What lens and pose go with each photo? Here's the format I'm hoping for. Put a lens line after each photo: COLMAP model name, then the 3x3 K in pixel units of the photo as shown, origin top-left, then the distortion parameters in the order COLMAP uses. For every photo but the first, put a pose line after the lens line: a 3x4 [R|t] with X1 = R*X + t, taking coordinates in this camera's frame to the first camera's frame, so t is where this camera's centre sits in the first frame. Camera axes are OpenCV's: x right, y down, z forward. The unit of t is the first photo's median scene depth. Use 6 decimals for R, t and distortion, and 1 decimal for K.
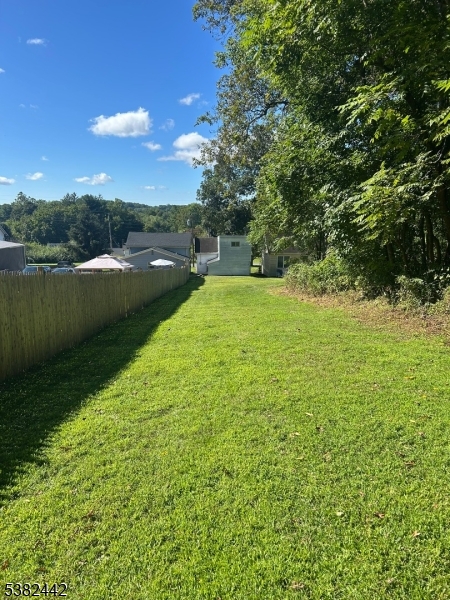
lens RADIAL K [[240.2, 0, 224.1], [0, 240.2, 299.0], [0, 0, 1]] dist [-0.002719, 0.001800]
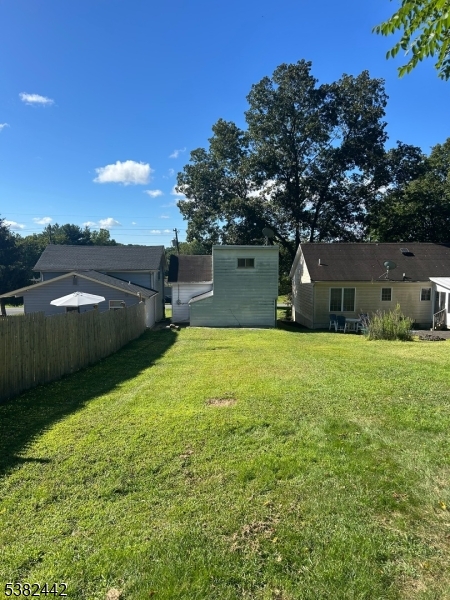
lens RADIAL K [[240.2, 0, 224.5], [0, 240.2, 301.2], [0, 0, 1]] dist [-0.002719, 0.001800]
pose [[0.999604, 0.016787, 0.022585, -0.005907], [-0.013094, 0.987870, -0.154729, -0.066435], [-0.024909, 0.154372, 0.987699, 0.471790]]
